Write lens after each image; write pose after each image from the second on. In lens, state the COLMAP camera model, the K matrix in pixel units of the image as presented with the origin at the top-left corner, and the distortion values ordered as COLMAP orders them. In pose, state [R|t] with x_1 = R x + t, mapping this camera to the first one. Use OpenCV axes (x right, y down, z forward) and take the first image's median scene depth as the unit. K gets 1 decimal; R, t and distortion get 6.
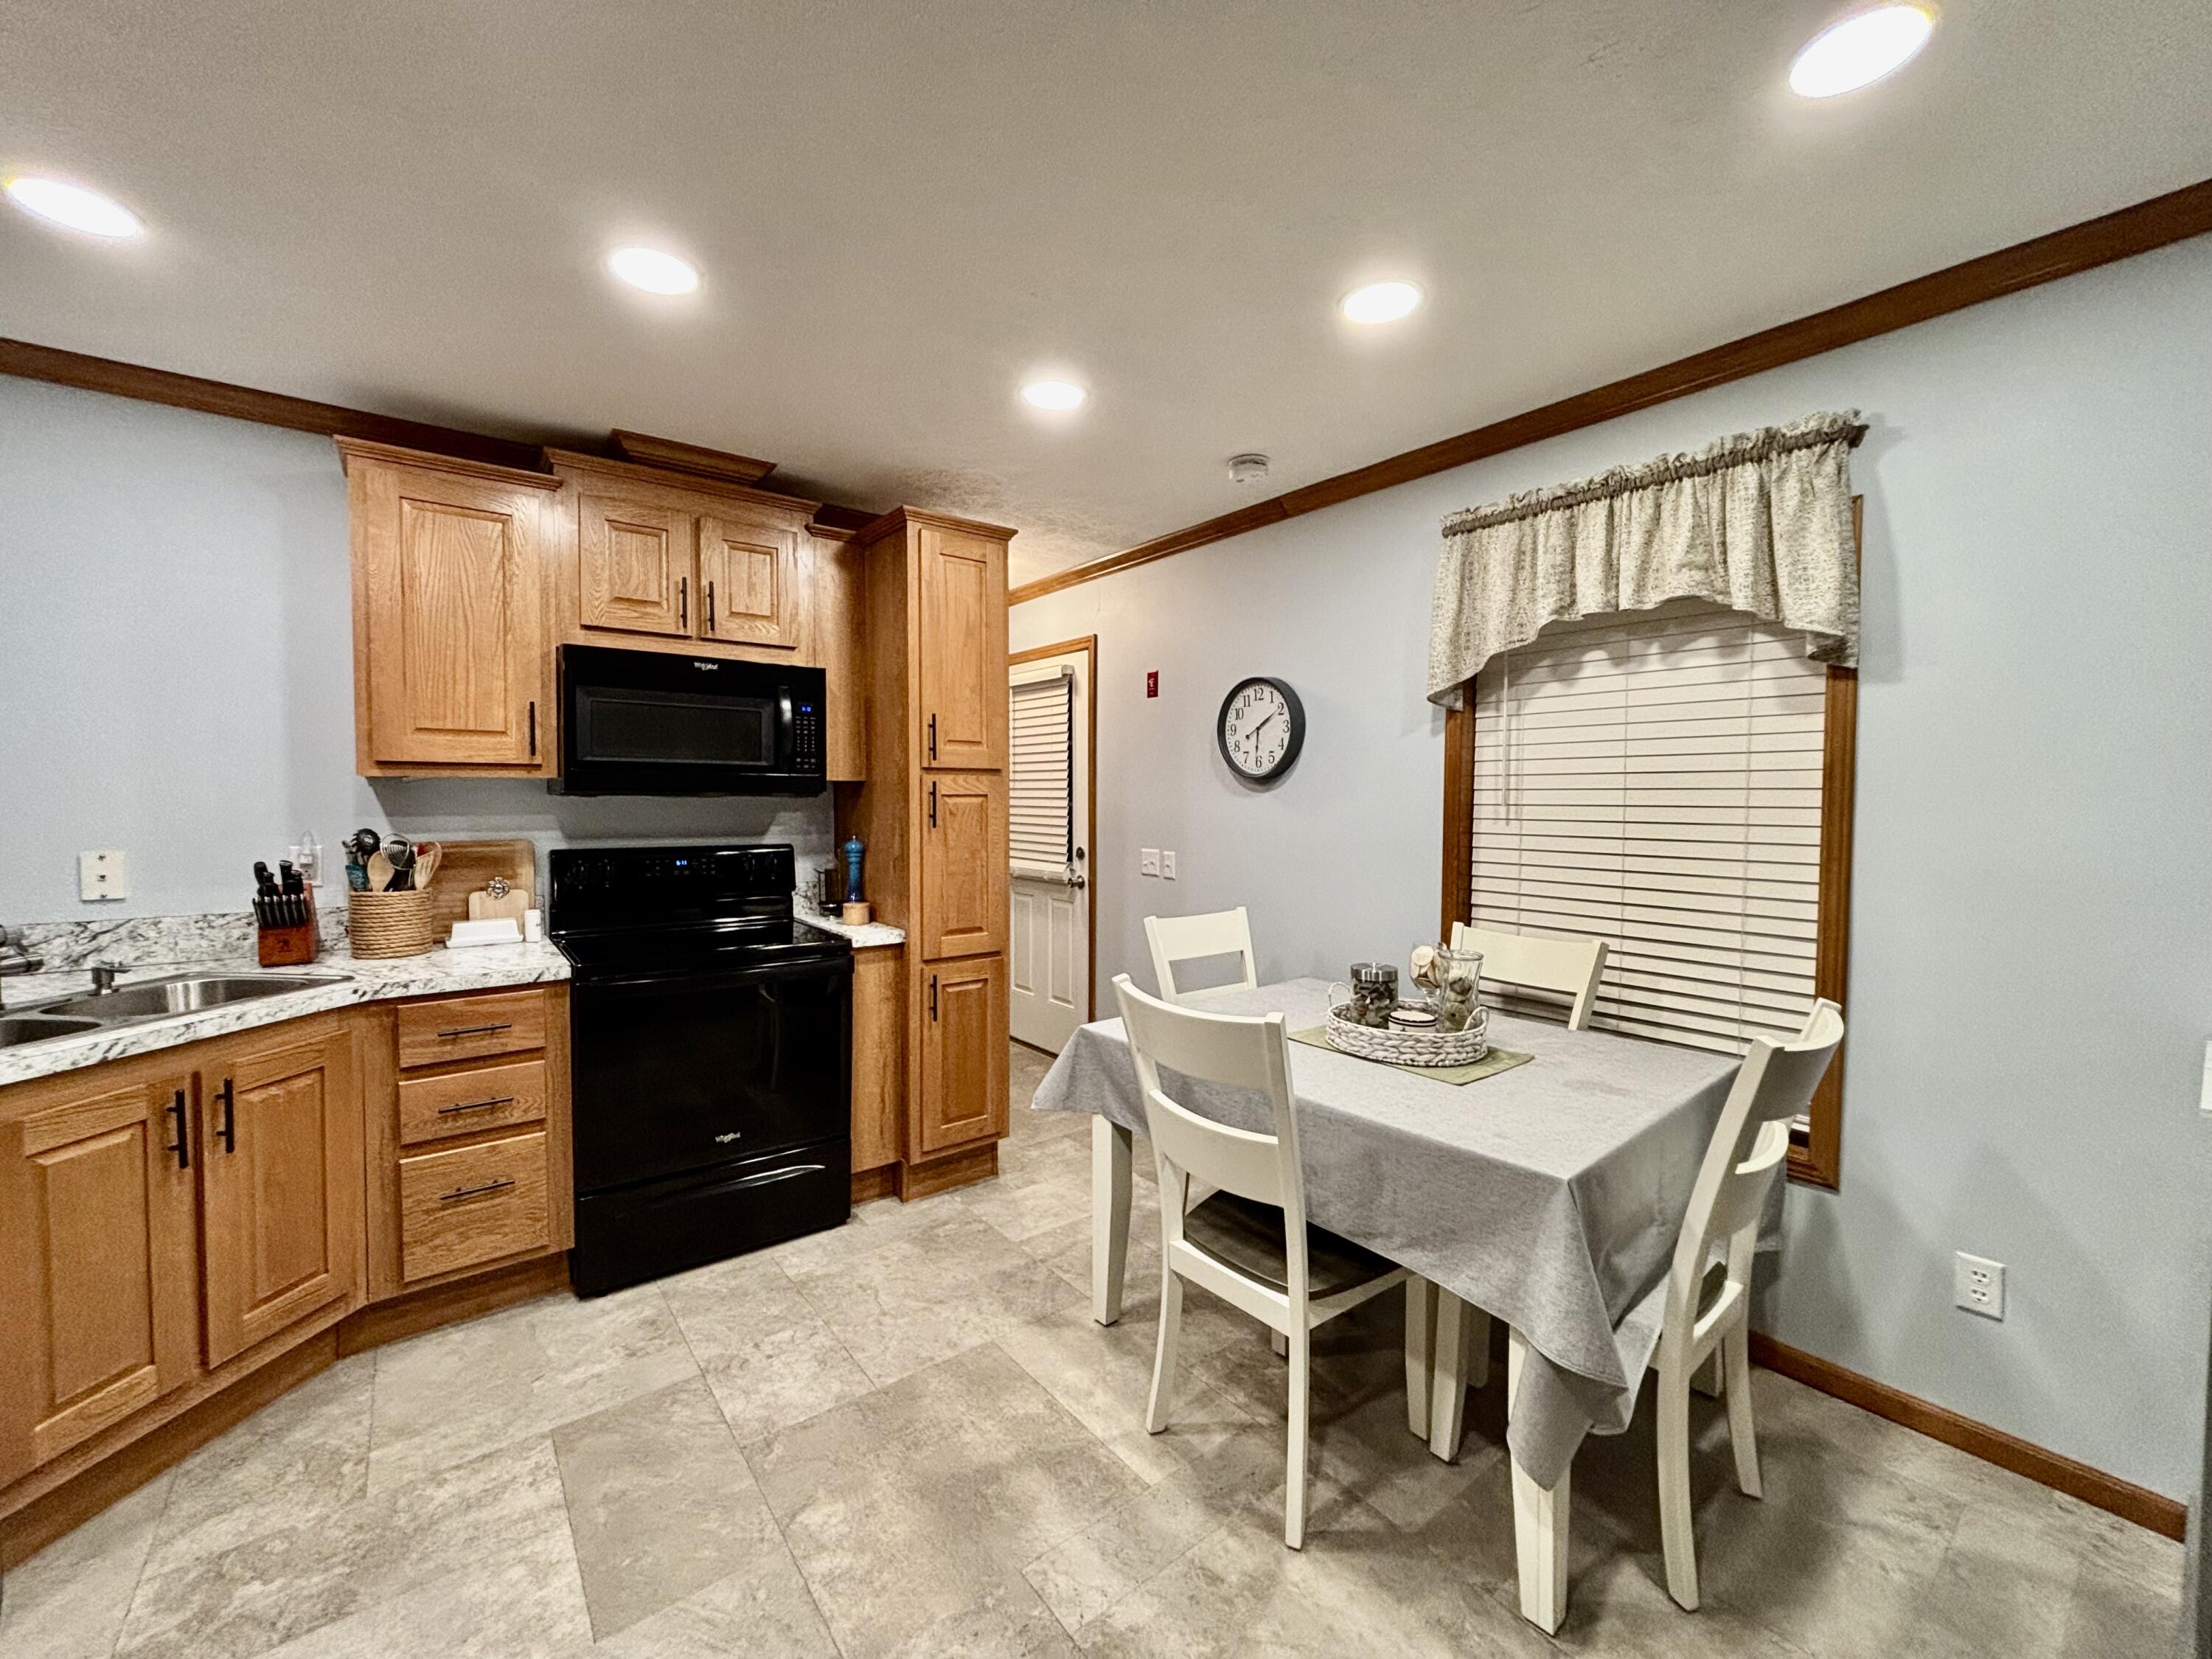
lens RADIAL K [[890.6, 0, 1104.4], [0, 890.6, 823.0], [0, 0, 1]] dist [0.000432, 0.000379]
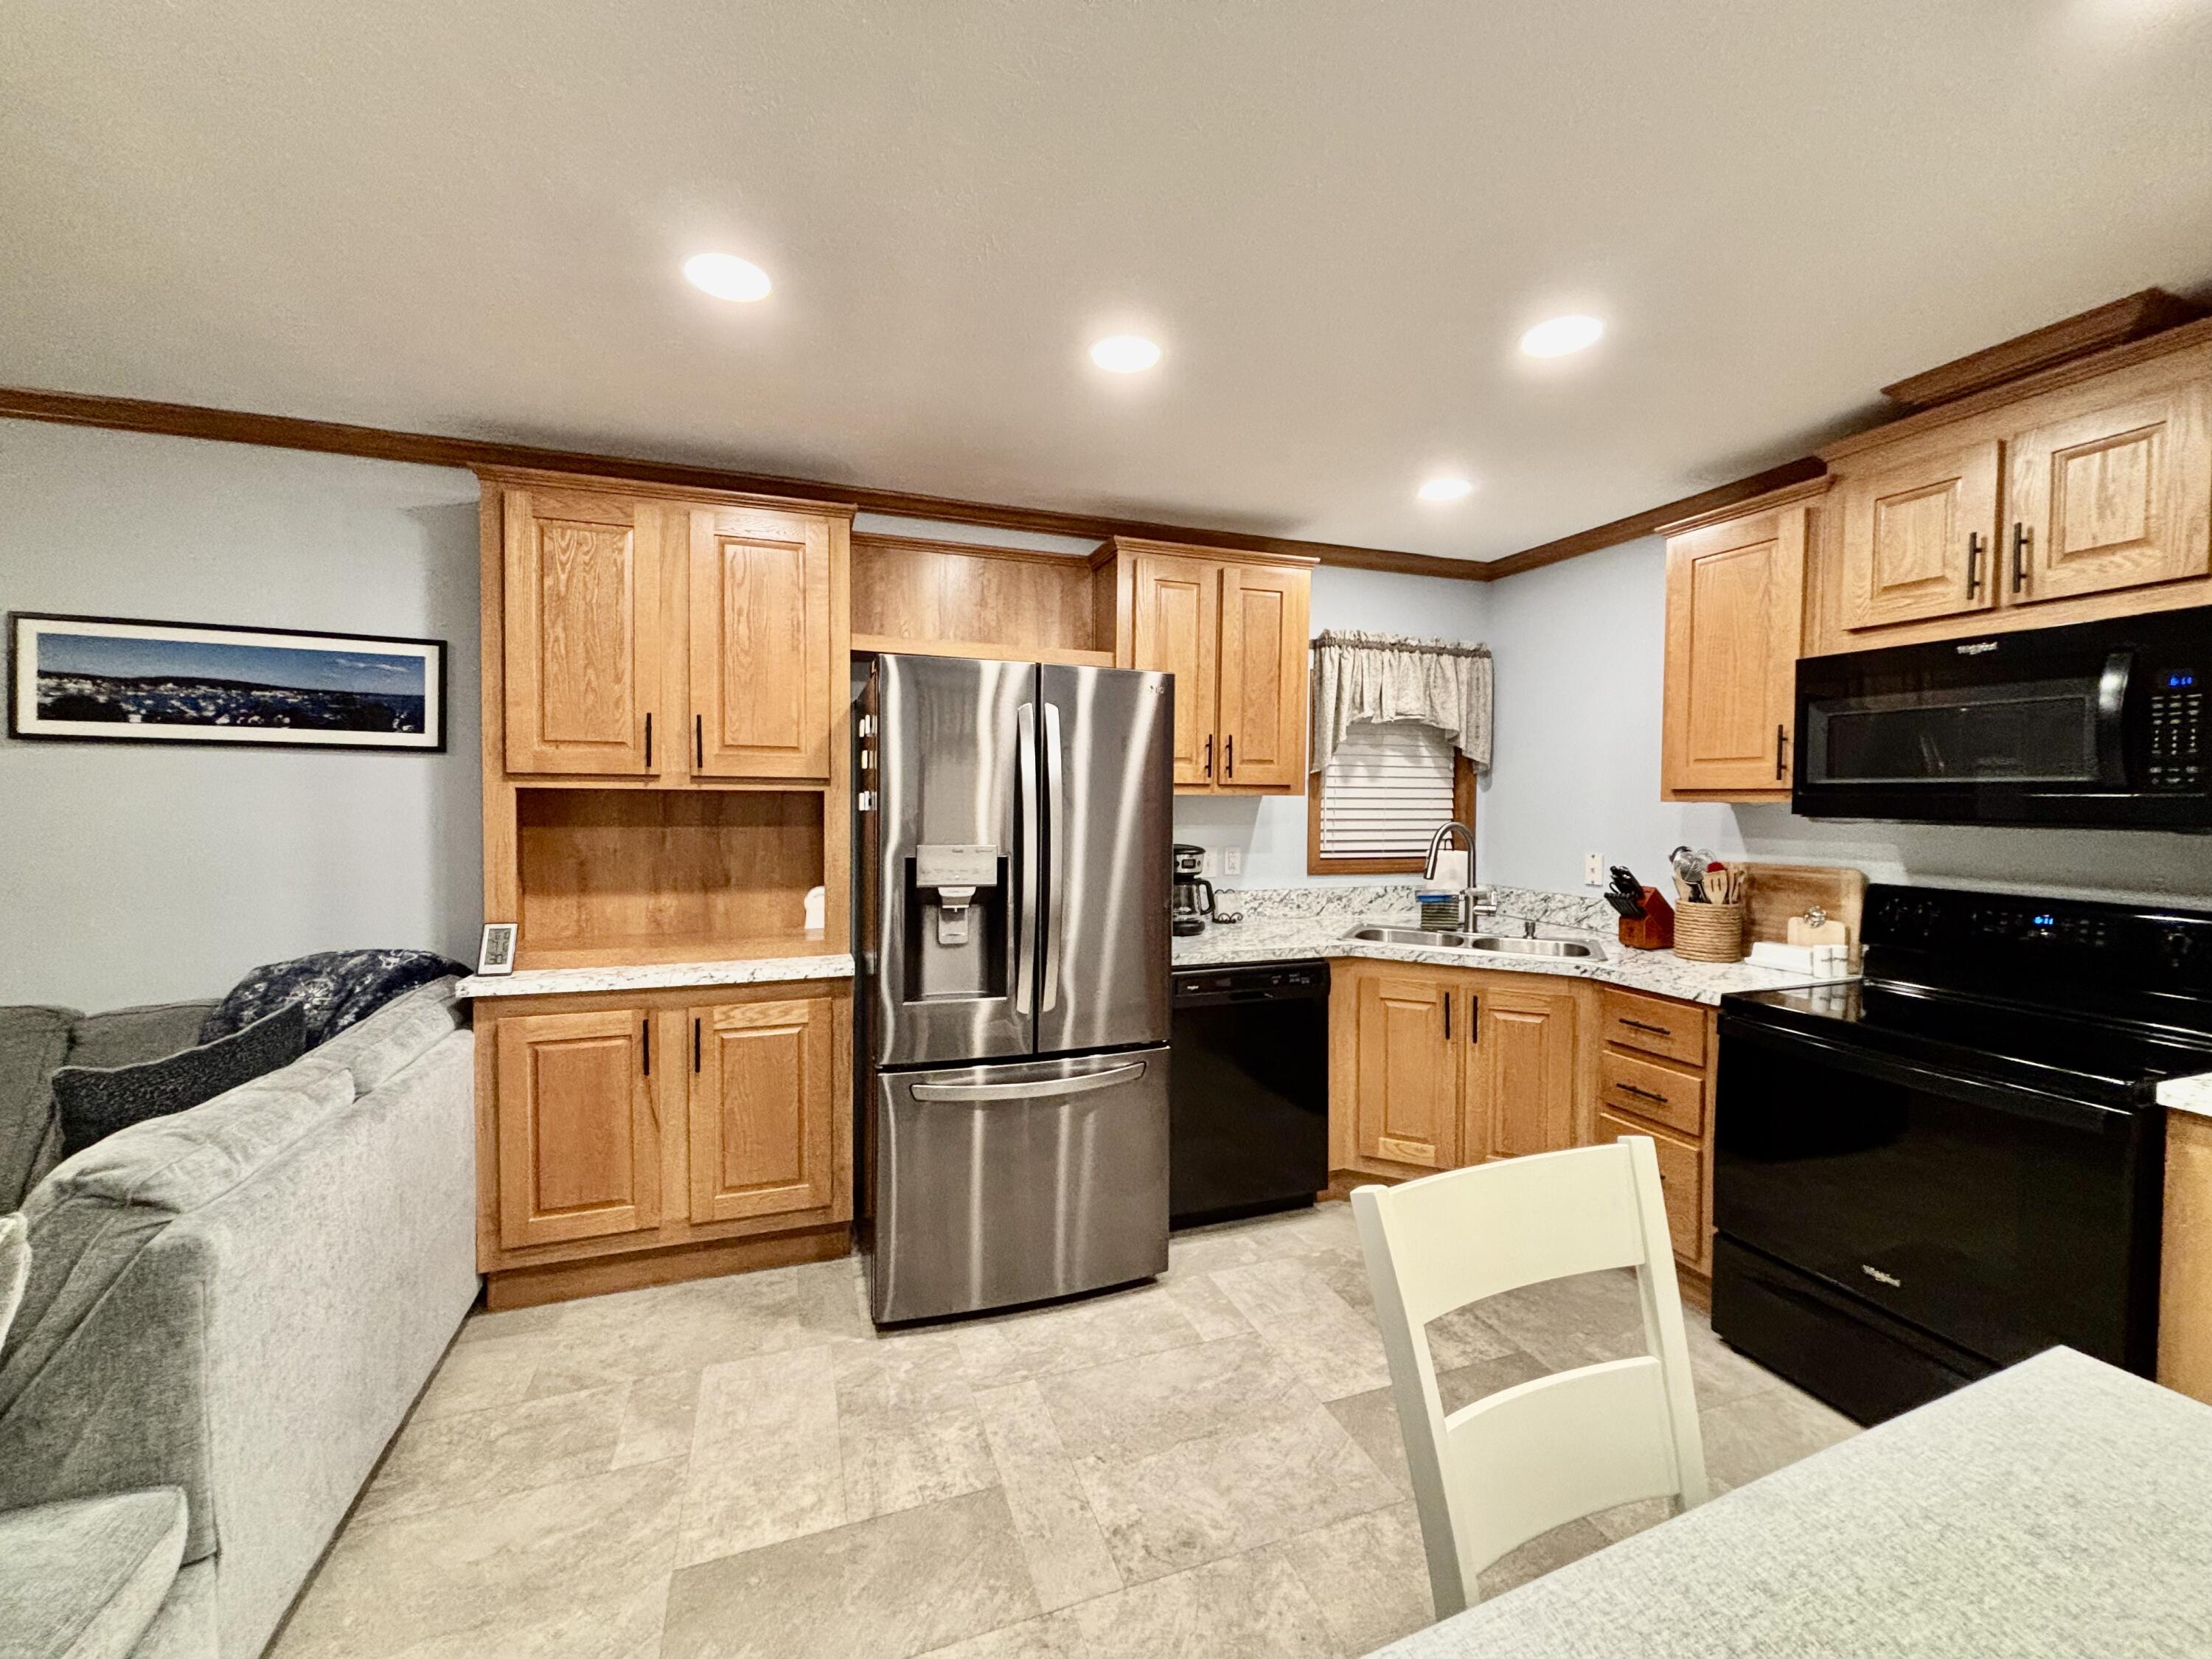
lens RADIAL K [[890.6, 0, 1104.4], [0, 890.6, 823.0], [0, 0, 1]] dist [0.000432, 0.000379]
pose [[-0.305024, 0.020241, -0.952129, 0.469385], [-0.039806, 0.998629, 0.033982, -0.030106], [0.951512, 0.048266, -0.303800, 0.553955]]
